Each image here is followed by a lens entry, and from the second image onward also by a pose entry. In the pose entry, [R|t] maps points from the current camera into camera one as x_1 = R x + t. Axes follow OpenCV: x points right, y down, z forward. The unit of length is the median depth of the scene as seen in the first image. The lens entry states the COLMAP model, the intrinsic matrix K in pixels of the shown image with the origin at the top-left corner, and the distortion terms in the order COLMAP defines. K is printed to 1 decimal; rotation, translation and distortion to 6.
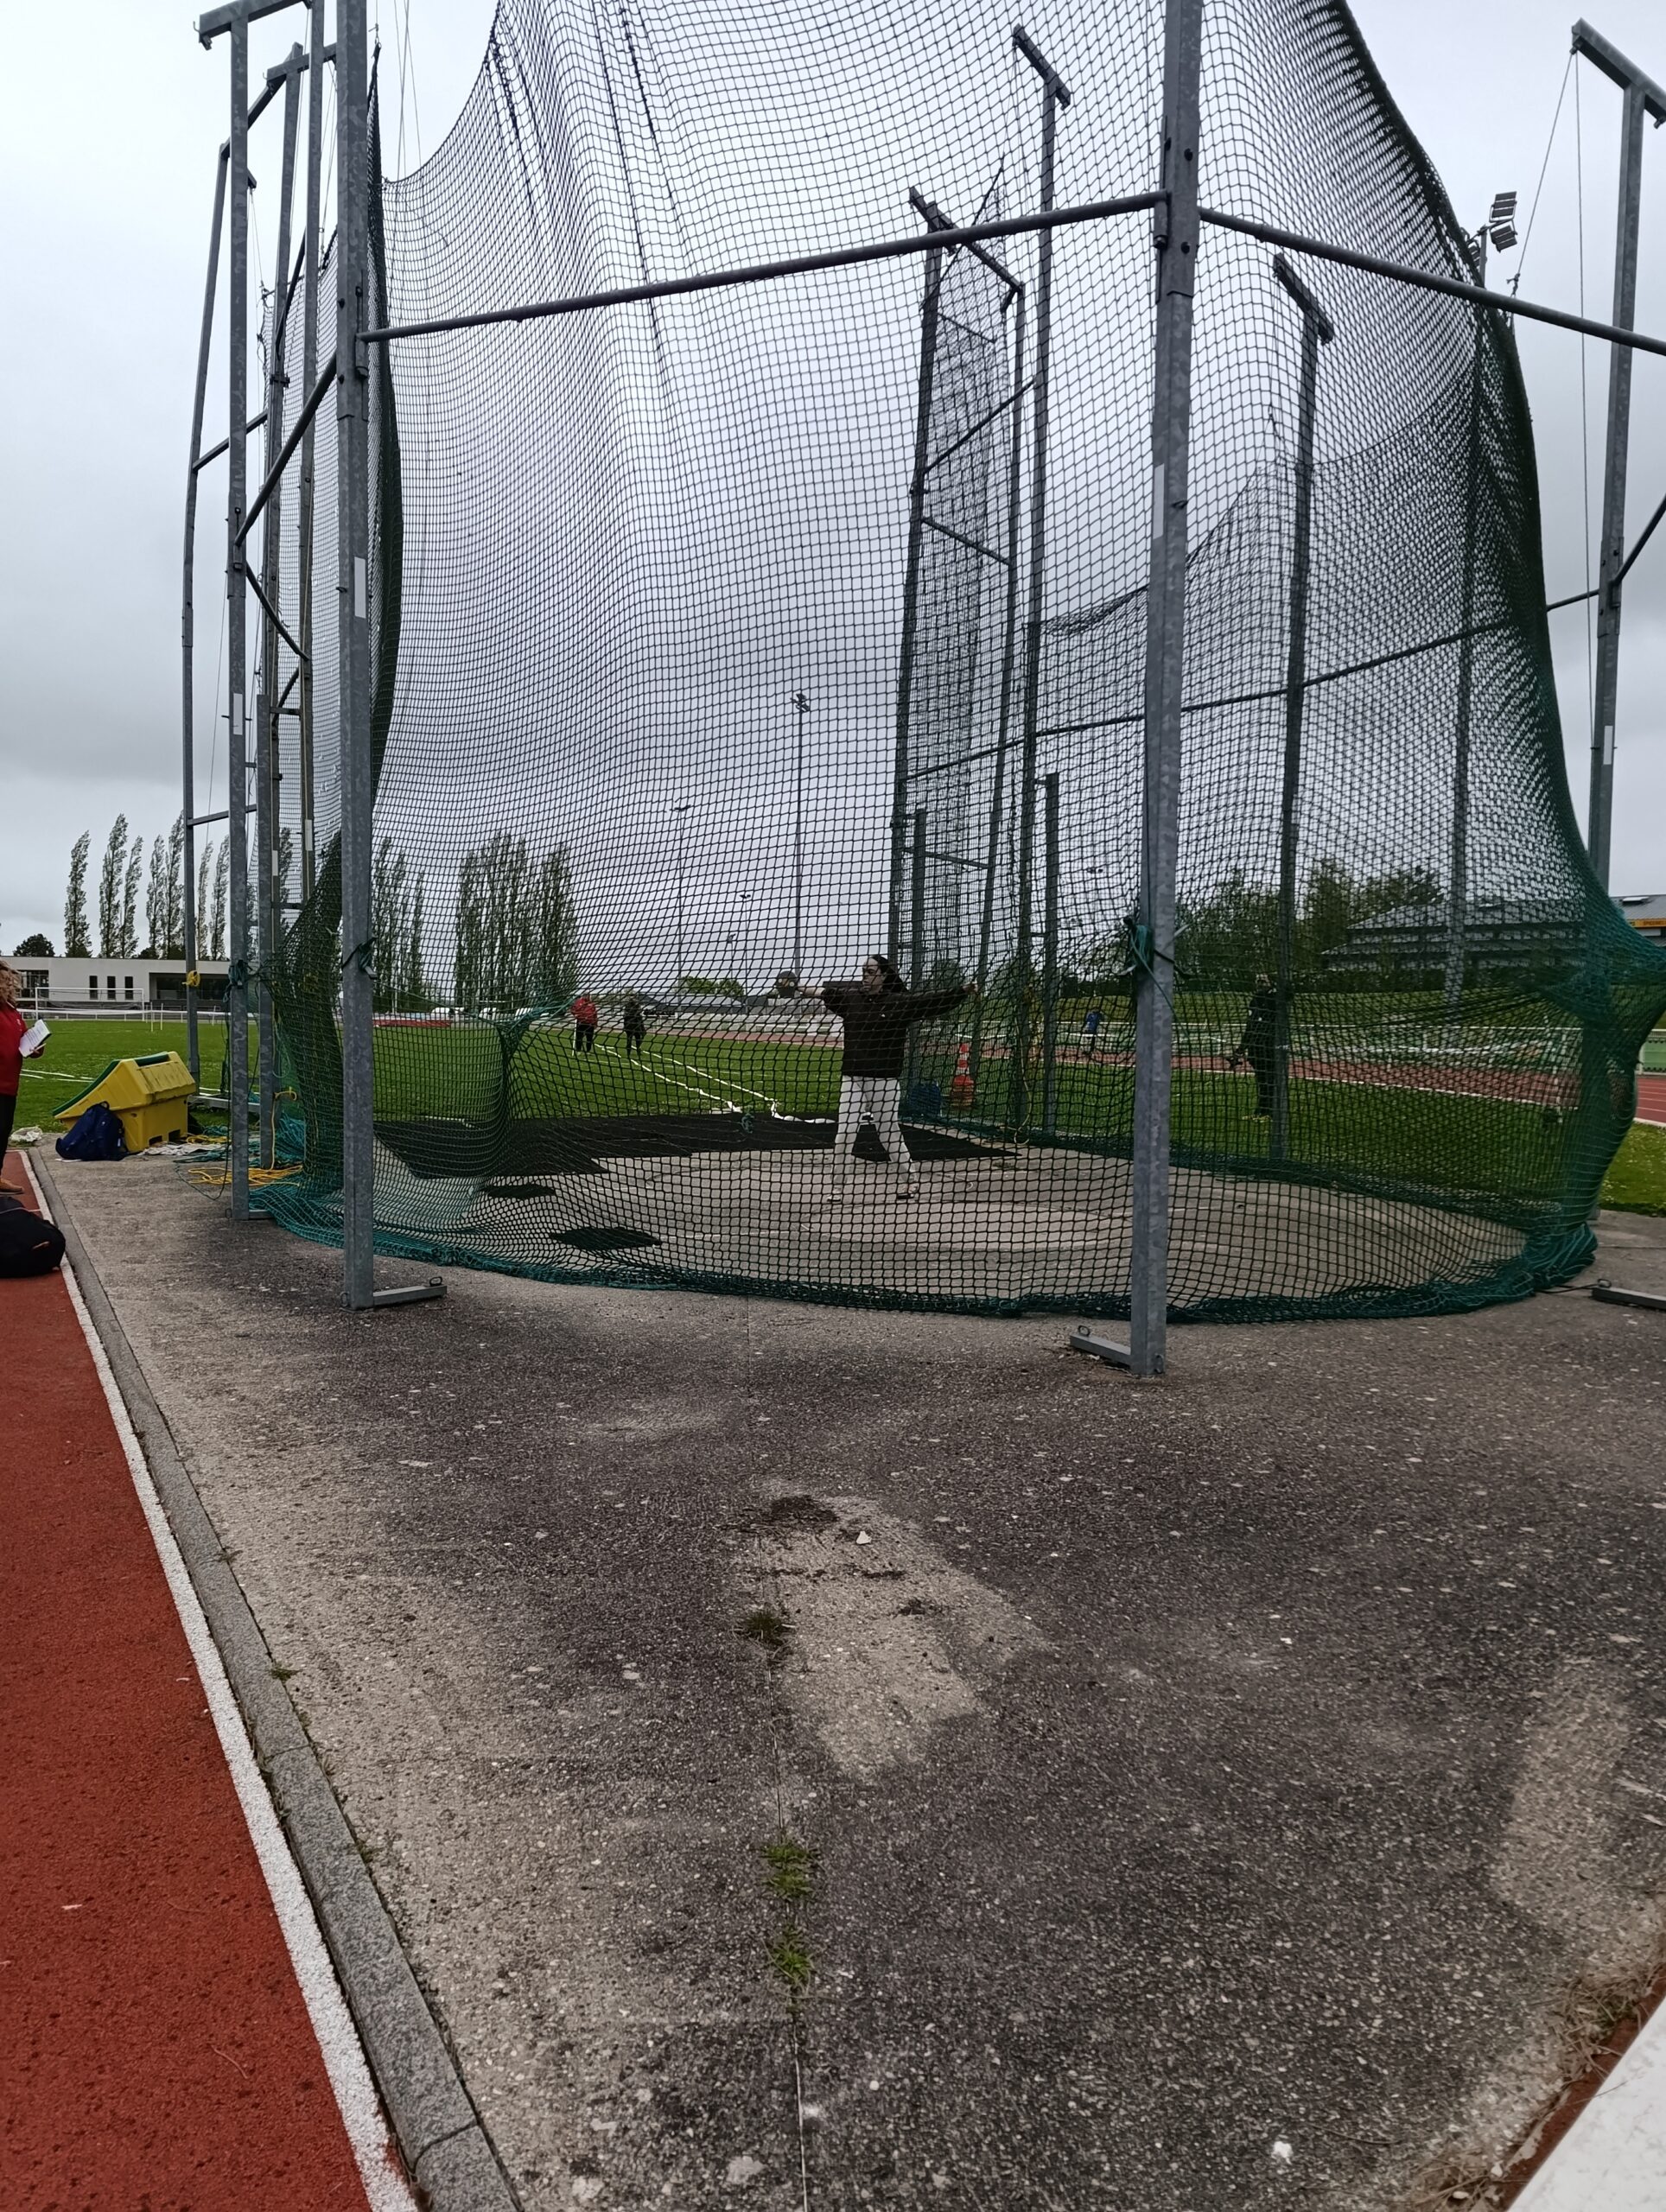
lens RADIAL K [[1461.6, 0, 858.9], [0, 1461.6, 1103.0], [0, 0, 1]] dist [0.005189, -0.001947]
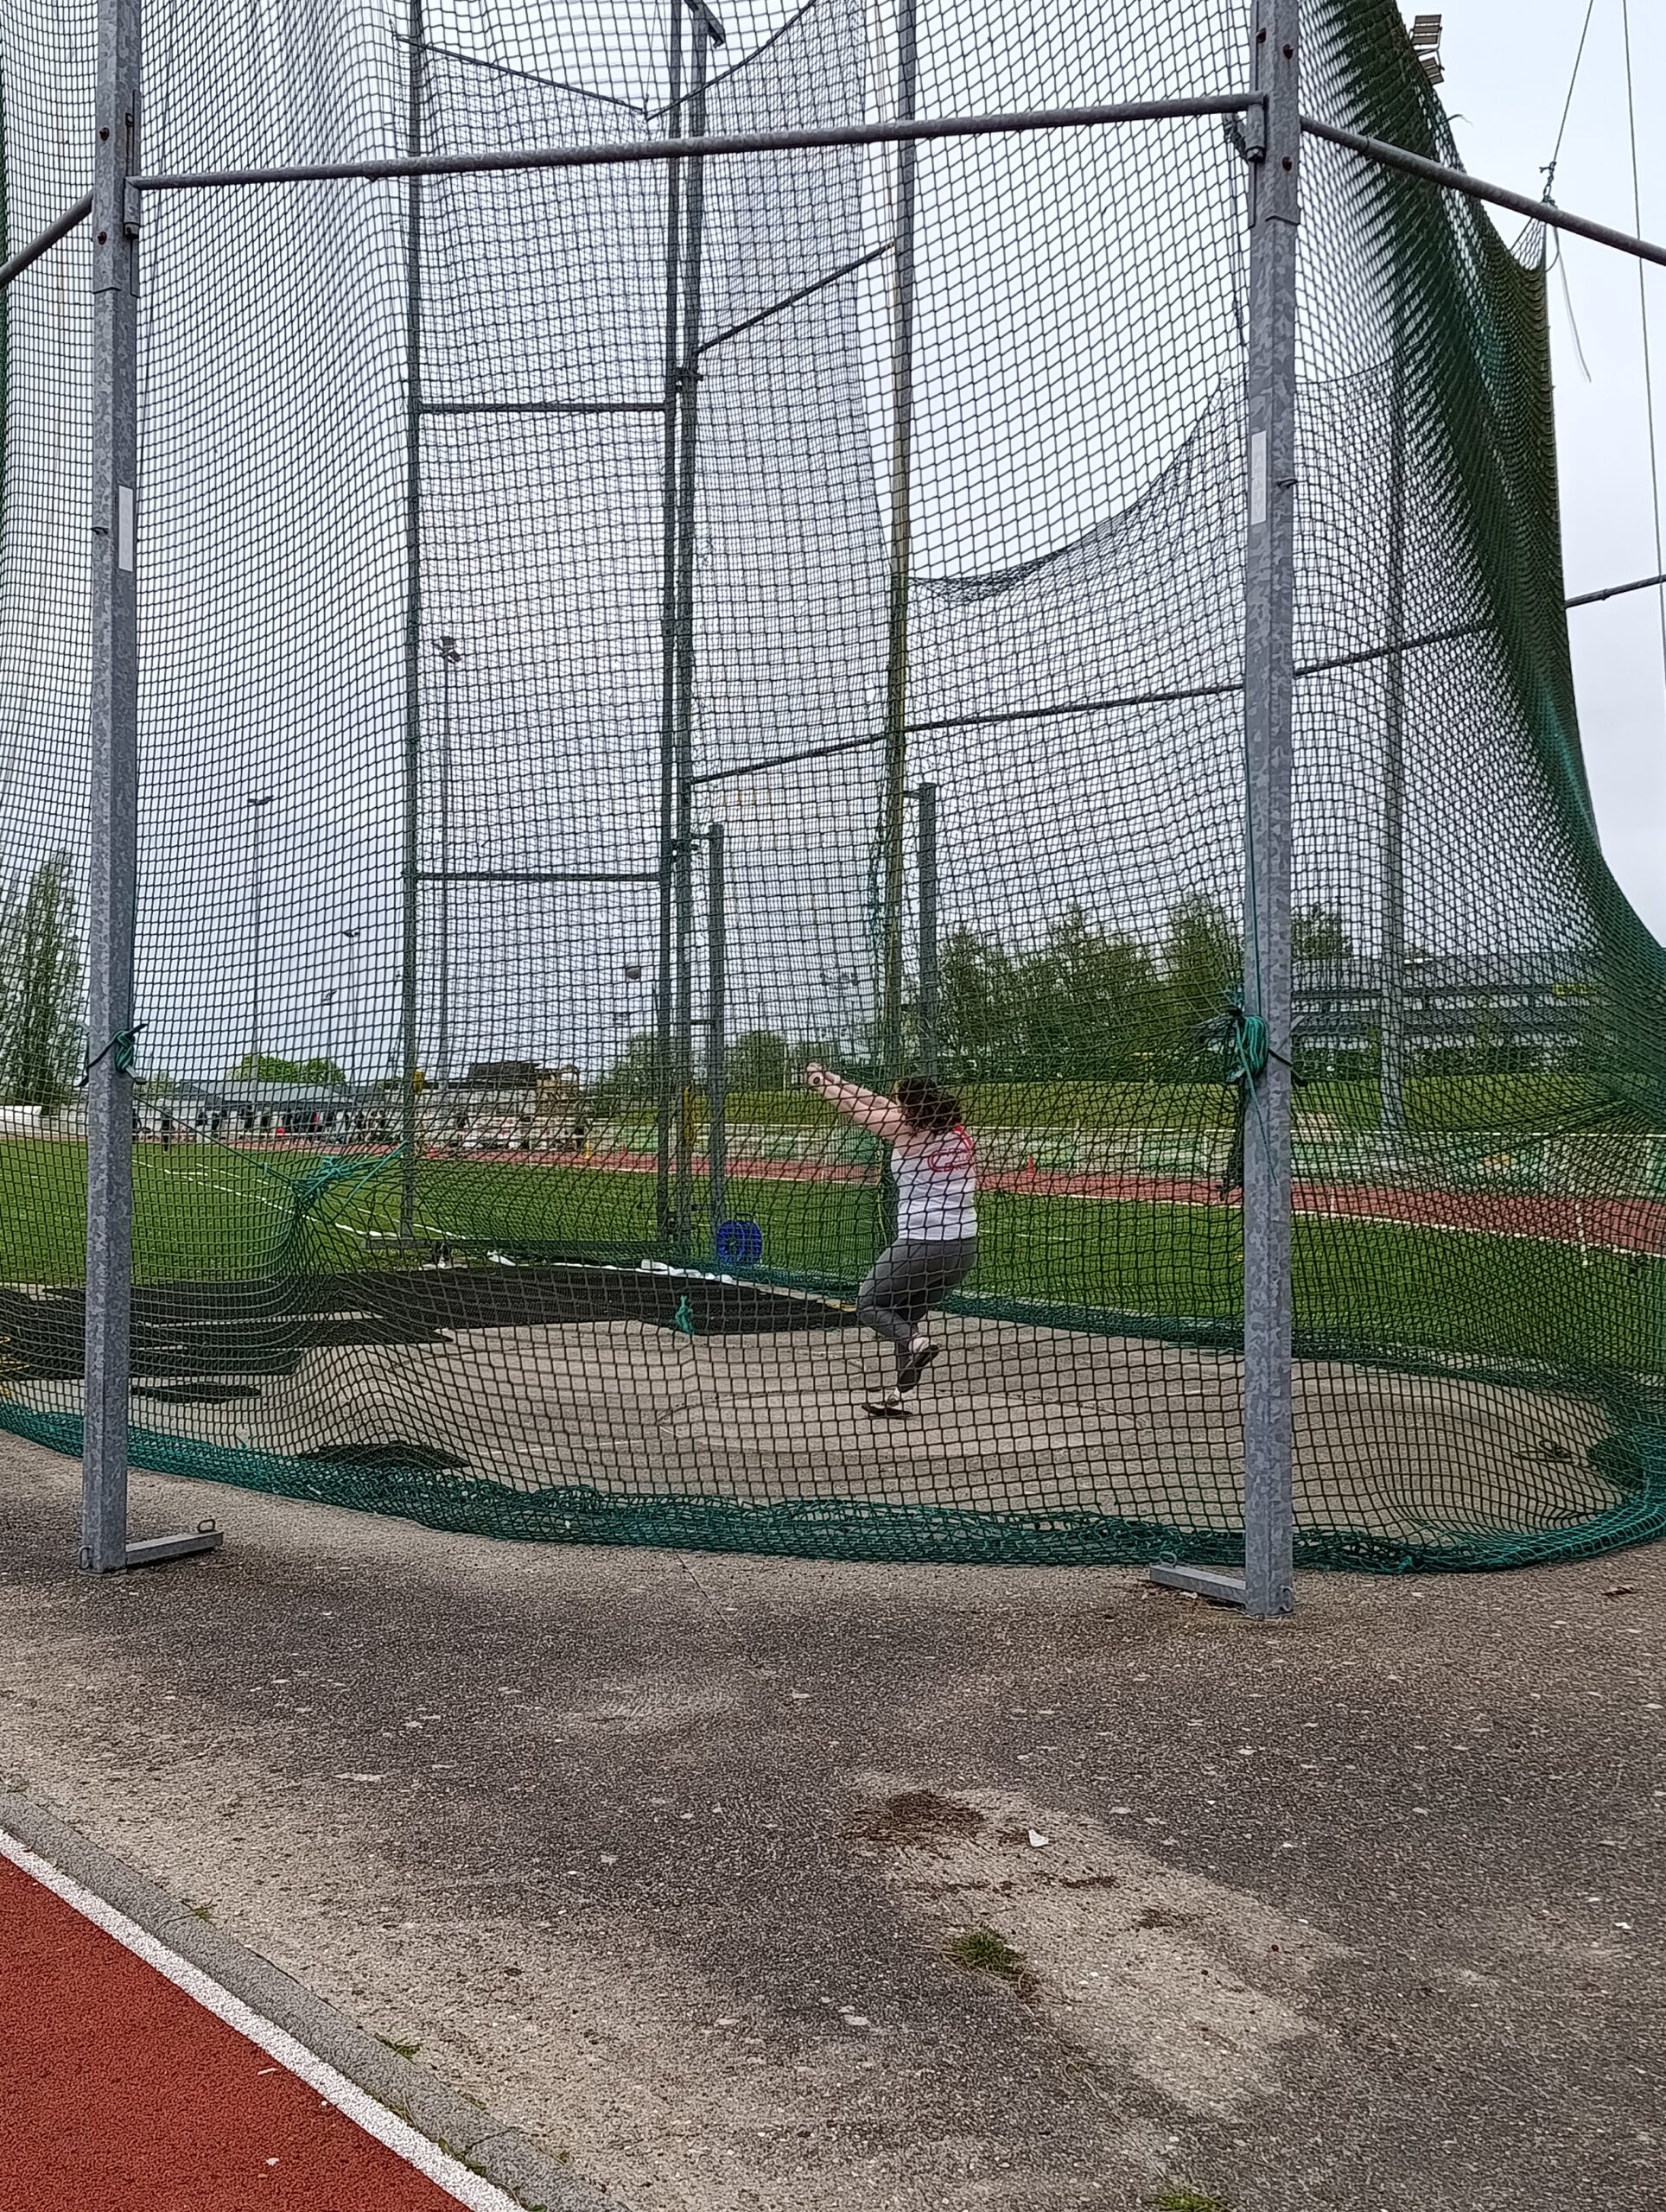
lens RADIAL K [[2242.6, 0, 830.9], [0, 2242.6, 1073.1], [0, 0, 1]] dist [0.002178, -0.002761]
pose [[0.984602, 0.002908, 0.174789, -0.278976], [0.010364, 0.997132, -0.074969, -0.009359], [-0.174506, 0.075626, 0.981748, -0.133871]]
